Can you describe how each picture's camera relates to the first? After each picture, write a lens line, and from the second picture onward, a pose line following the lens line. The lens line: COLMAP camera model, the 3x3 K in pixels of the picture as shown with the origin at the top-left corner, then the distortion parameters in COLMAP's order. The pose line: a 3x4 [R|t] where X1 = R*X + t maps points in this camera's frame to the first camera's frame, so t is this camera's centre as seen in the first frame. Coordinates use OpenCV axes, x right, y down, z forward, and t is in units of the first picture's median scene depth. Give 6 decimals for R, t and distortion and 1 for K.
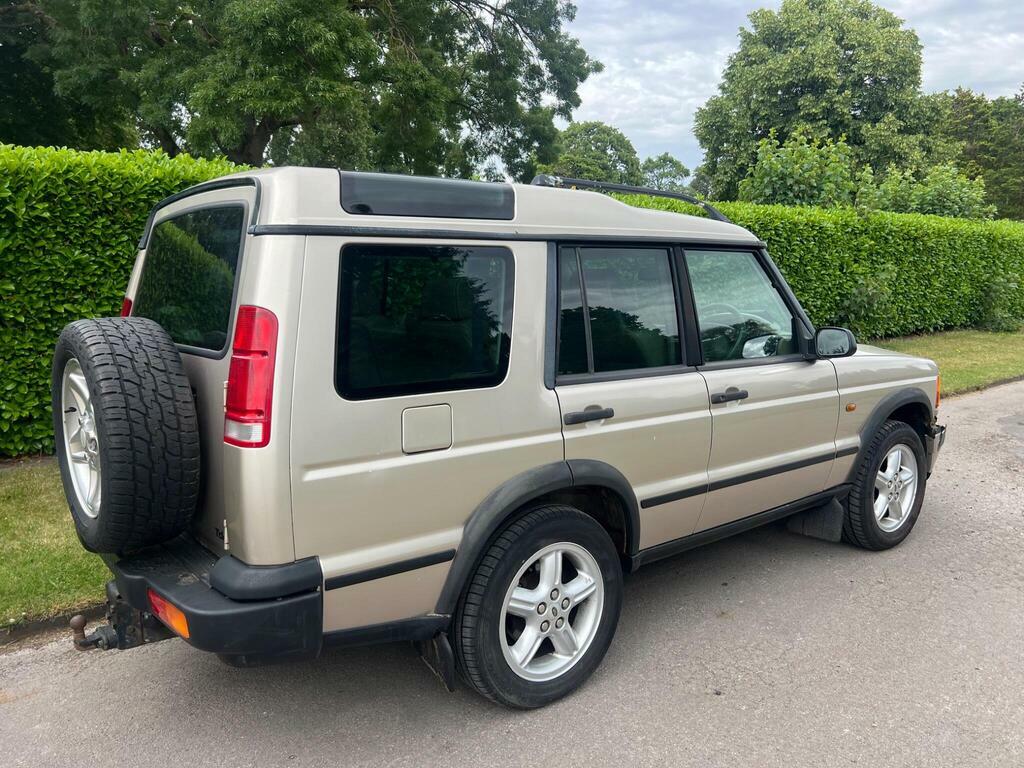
lens RADIAL K [[777.3, 0, 514.5], [0, 777.3, 377.4], [0, 0, 1]] dist [0.041648, -0.051345]
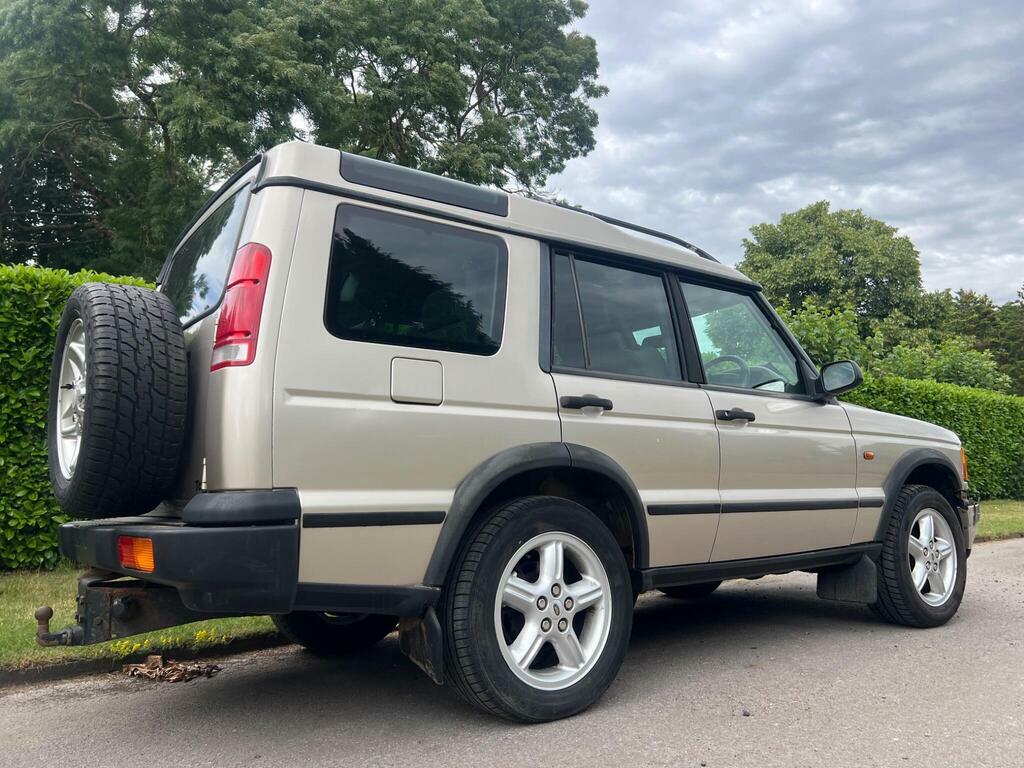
lens RADIAL K [[777.3, 0, 515.6], [0, 777.3, 381.4], [0, 0, 1]] dist [0.041648, -0.051345]
pose [[0.999303, -0.021526, -0.030492, 0.036872], [0.012668, 0.964051, -0.265413, 0.283155], [0.035109, 0.264842, 0.963652, 0.044173]]
